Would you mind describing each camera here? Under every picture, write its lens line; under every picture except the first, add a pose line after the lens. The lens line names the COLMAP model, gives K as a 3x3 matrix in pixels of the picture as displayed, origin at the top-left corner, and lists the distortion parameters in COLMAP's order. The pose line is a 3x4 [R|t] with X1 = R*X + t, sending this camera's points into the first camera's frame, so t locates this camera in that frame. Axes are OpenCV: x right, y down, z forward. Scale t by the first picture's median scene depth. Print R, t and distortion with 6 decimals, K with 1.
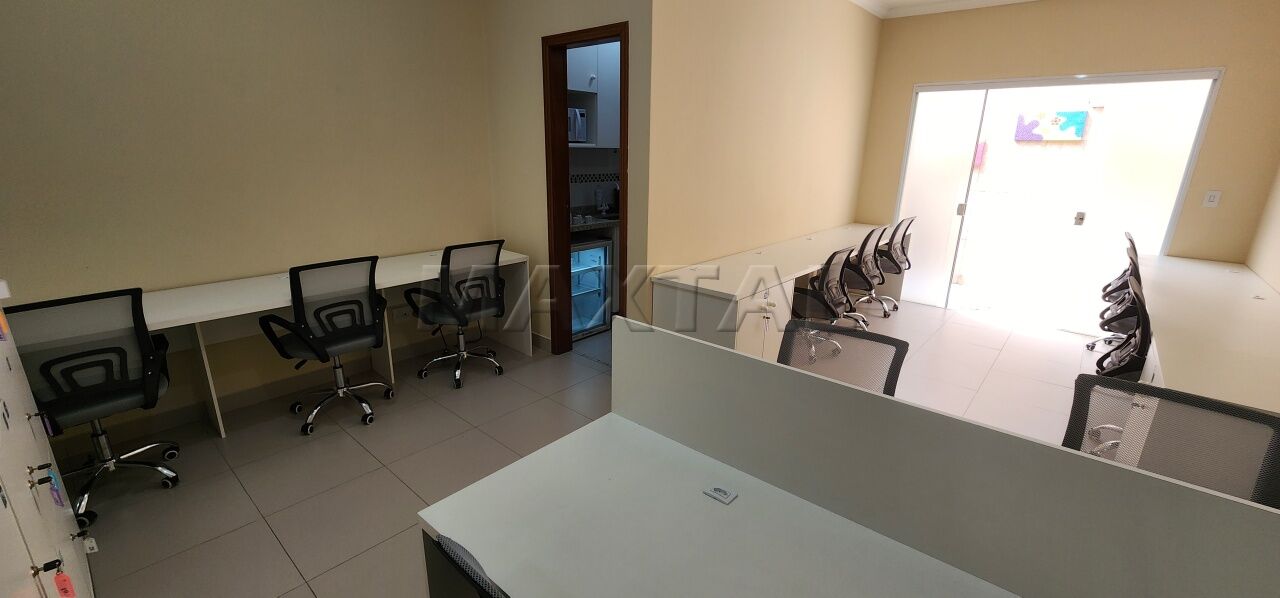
lens RADIAL K [[530.8, 0, 633.1], [0, 530.8, 294.1], [0, 0, 1]] dist [0.003670, 0.000245]
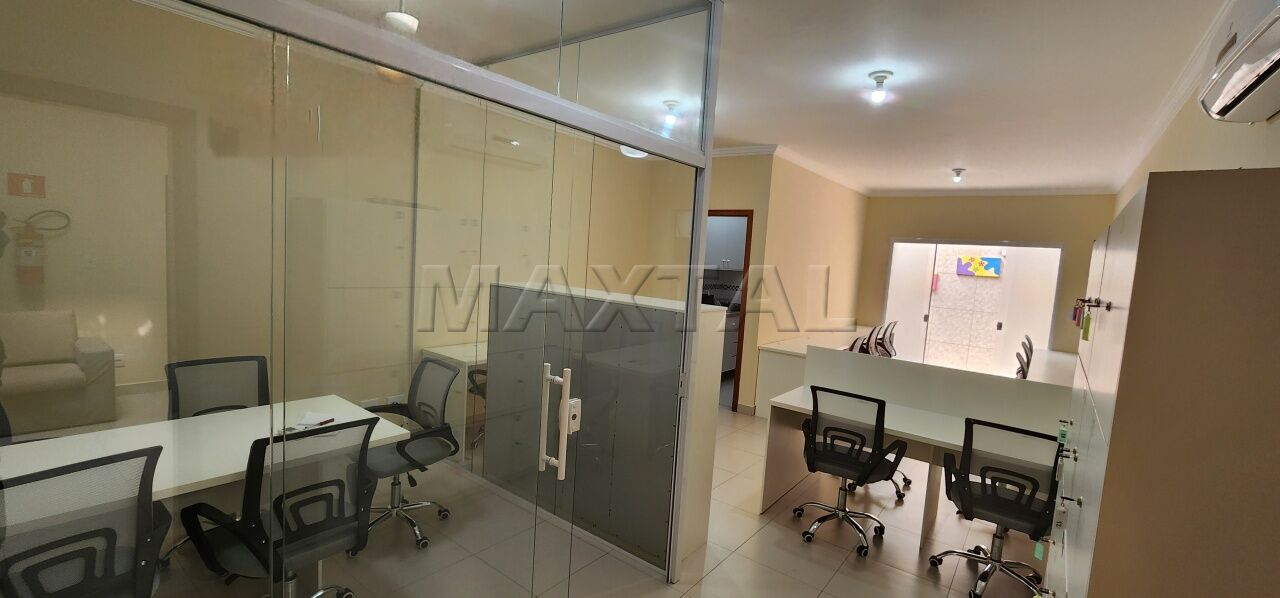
lens RADIAL K [[530.8, 0, 634.6], [0, 530.8, 300.1], [0, 0, 1]] dist [0.003670, 0.000245]
pose [[0.997397, 0.042772, 0.058055, -0.295643], [-0.031344, 0.982213, -0.185138, 0.094824], [-0.064941, 0.182836, 0.980996, -0.433146]]
